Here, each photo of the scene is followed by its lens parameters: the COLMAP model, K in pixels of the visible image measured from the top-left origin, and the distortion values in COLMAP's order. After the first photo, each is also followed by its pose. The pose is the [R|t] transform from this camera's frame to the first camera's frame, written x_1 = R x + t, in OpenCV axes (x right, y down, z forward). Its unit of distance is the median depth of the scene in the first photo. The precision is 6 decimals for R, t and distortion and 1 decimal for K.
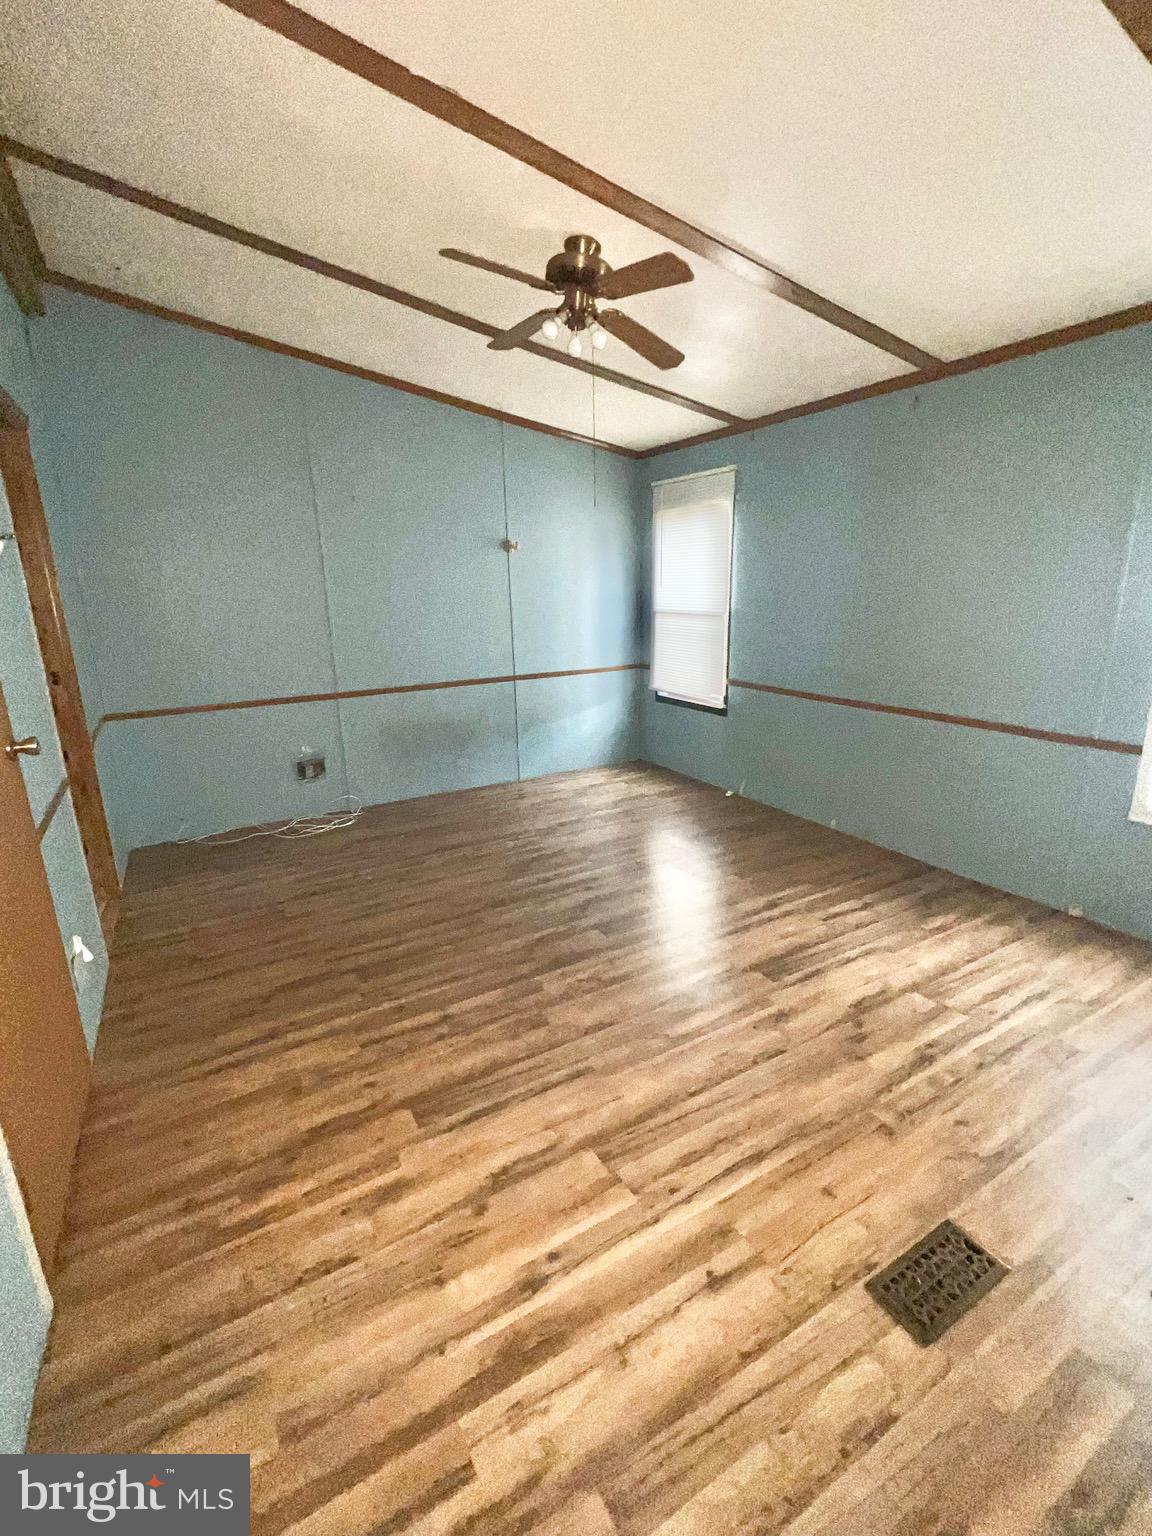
lens RADIAL K [[687.9, 0, 579.9], [0, 687.9, 764.1], [0, 0, 1]] dist [-0.001400, -0.000380]
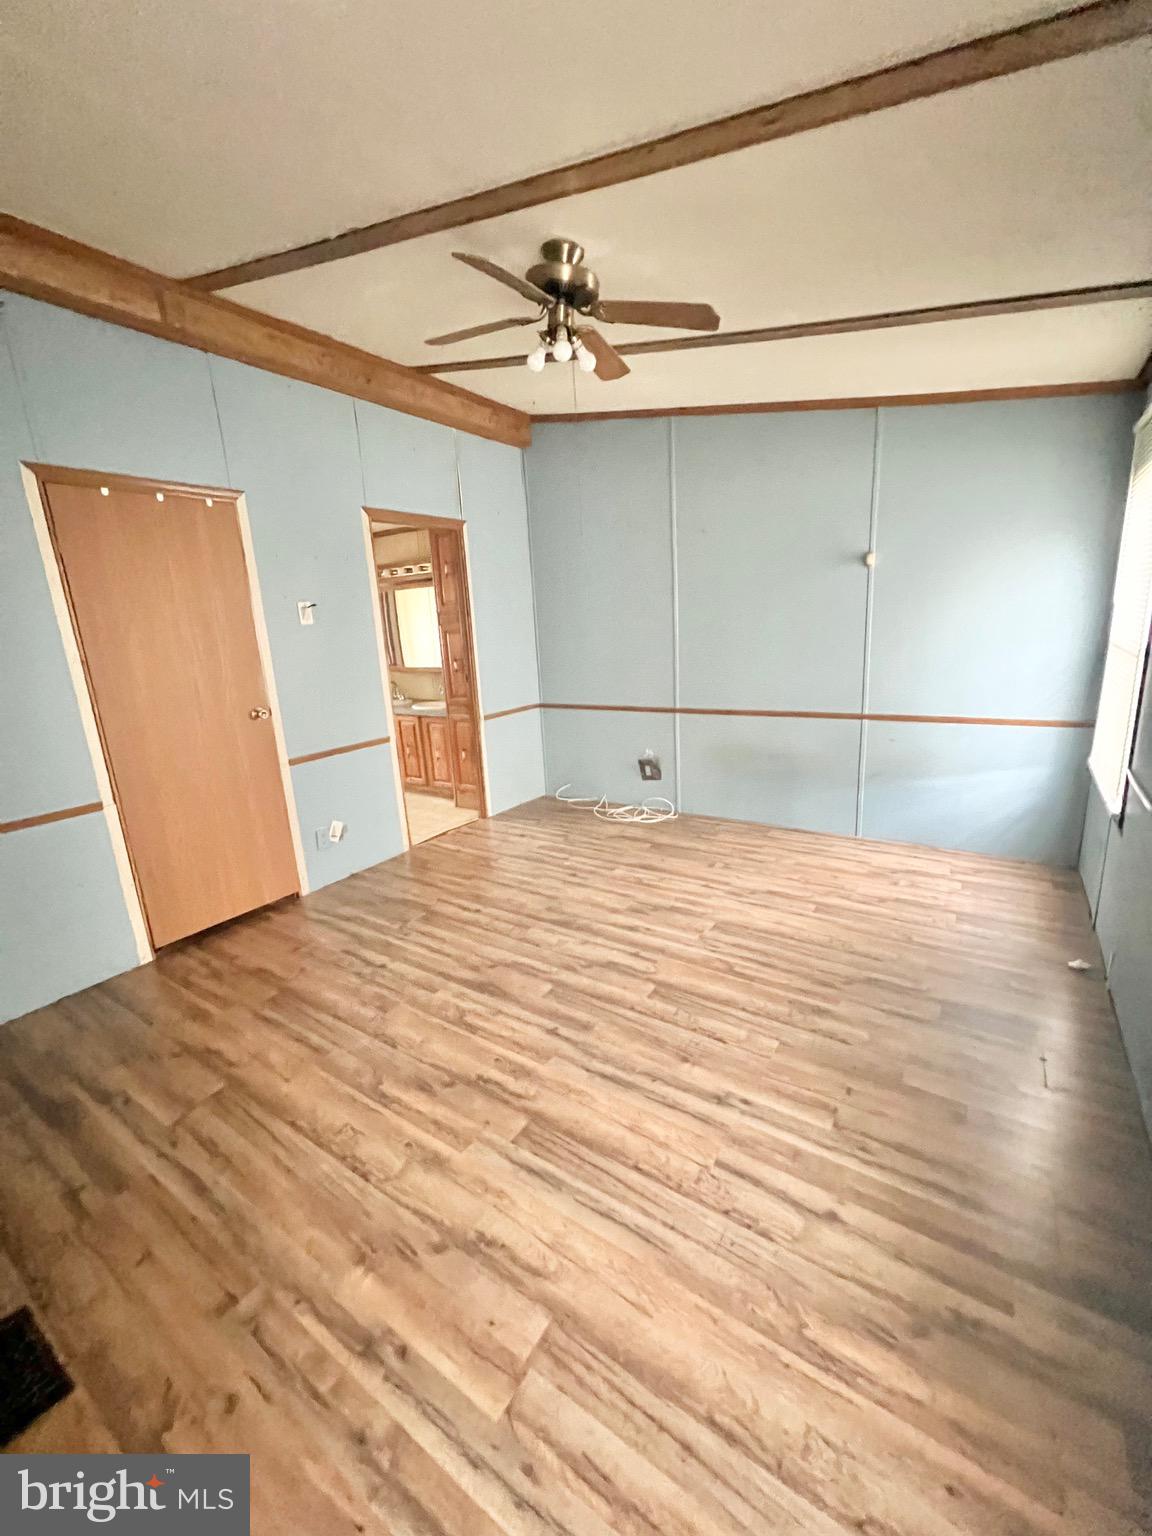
lens RADIAL K [[612.1, 0, 580.4], [0, 612.1, 770.1], [0, 0, 1]] dist [0.001198, 0.000378]
pose [[0.437998, 0.209883, -0.874132, 0.847453], [-0.184823, 0.972616, 0.140921, -0.208399], [0.879771, 0.099837, 0.464796, 0.714457]]
